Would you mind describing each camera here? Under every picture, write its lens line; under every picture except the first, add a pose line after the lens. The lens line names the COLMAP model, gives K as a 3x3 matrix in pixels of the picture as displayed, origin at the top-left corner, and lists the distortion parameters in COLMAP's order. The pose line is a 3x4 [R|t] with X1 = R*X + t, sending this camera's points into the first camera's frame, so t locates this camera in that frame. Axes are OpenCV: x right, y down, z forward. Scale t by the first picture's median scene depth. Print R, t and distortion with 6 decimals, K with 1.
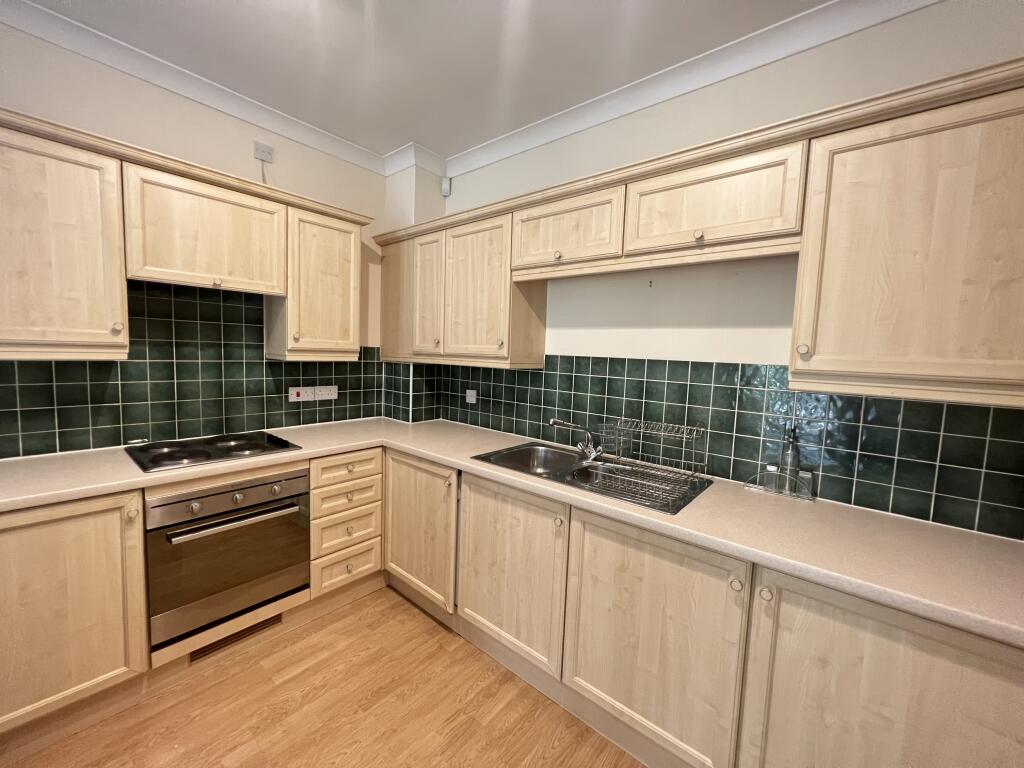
lens RADIAL K [[408.5, 0, 510.8], [0, 408.5, 384.6], [0, 0, 1]] dist [0.000528, 0.000133]
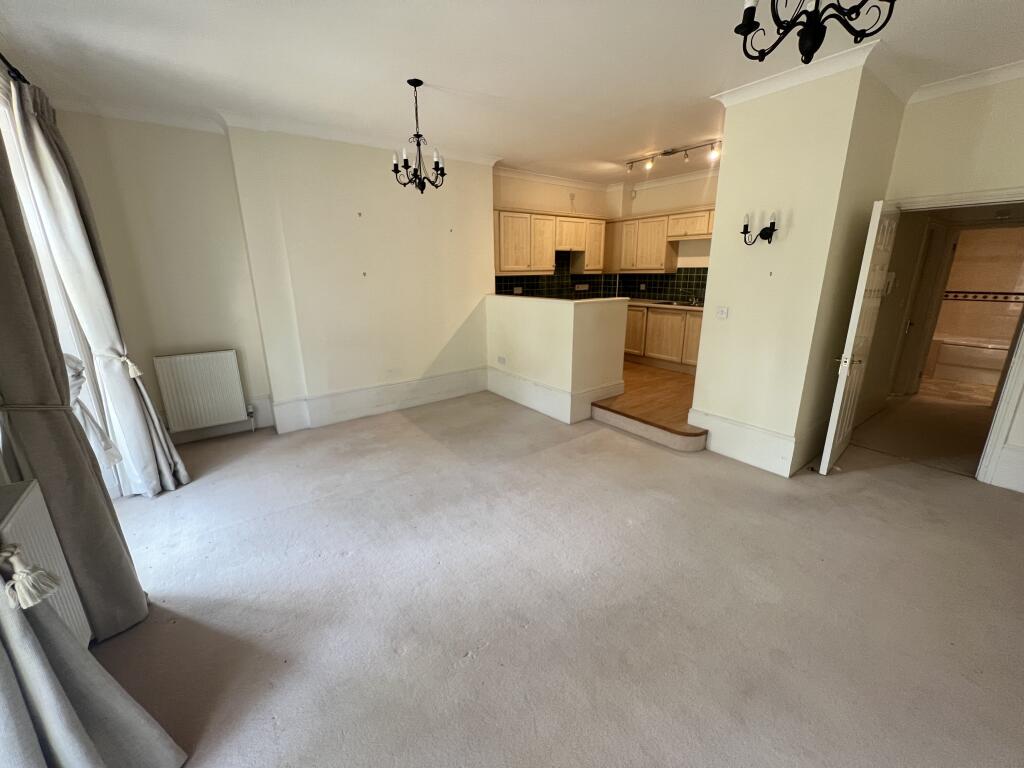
lens RADIAL K [[409.6, 0, 514.0], [0, 409.6, 382.7], [0, 0, 1]] dist [0.000217, -0.000002]
pose [[0.974032, 0.017002, -0.225770, -0.327720], [0.025053, 0.982959, 0.182111, 0.145913], [0.225019, -0.183038, 0.957008, -1.866749]]
